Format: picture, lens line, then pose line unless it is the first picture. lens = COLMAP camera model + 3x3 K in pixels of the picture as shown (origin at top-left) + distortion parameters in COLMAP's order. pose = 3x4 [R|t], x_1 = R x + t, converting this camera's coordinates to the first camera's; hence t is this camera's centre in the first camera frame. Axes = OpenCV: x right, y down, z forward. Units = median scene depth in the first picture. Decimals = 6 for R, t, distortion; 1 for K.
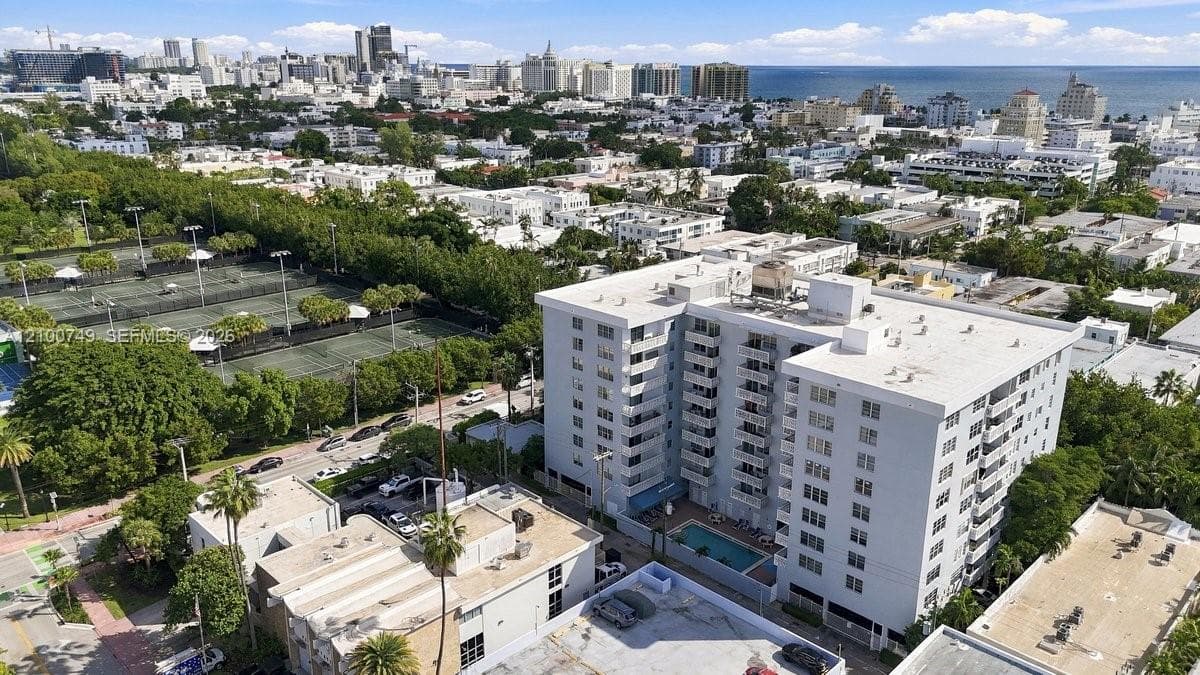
lens RADIAL K [[890.9, 0, 600.0], [0, 890.9, 337.5], [0, 0, 1]] dist [0.057696, -0.004543]
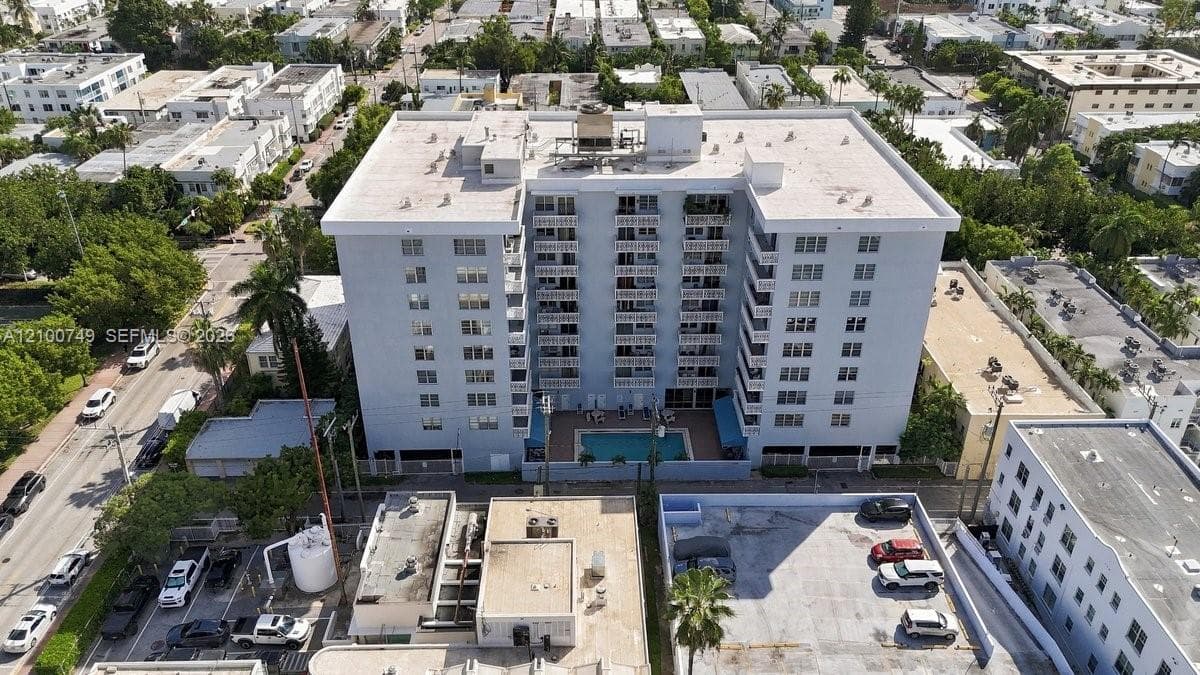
lens RADIAL K [[890.9, 0, 600.0], [0, 890.9, 337.5], [0, 0, 1]] dist [0.057696, -0.004543]
pose [[0.694646, -0.355855, 0.625167, -0.410761], [0.217124, 0.932257, 0.289402, -0.128547], [-0.685802, -0.065294, 0.724853, 0.408895]]
